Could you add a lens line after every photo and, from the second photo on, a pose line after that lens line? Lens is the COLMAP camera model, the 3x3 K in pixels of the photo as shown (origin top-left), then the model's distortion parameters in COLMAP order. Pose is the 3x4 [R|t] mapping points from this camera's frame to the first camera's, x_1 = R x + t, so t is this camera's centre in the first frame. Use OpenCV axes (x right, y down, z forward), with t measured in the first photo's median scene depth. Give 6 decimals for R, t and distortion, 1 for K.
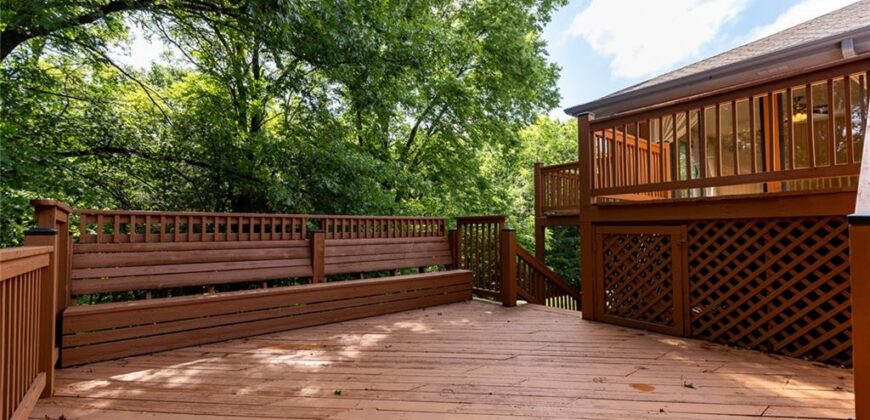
lens RADIAL K [[384.5, 0, 437.5], [0, 384.5, 213.3], [0, 0, 1]] dist [-0.000773, -0.000160]
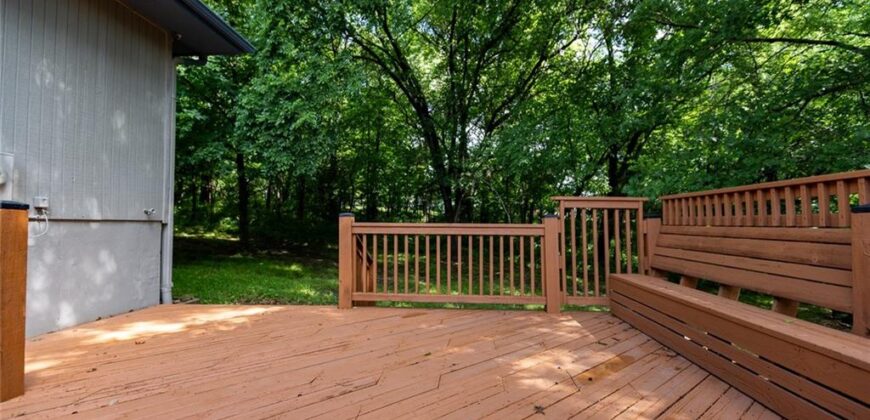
lens RADIAL K [[384.5, 0, 437.5], [0, 384.5, 213.3], [0, 0, 1]] dist [-0.000773, -0.000160]
pose [[-0.666257, -0.022175, -0.745393, 0.412851], [0.019055, 0.998725, -0.046744, 0.088765], [0.745479, -0.045347, -0.664985, 1.325685]]
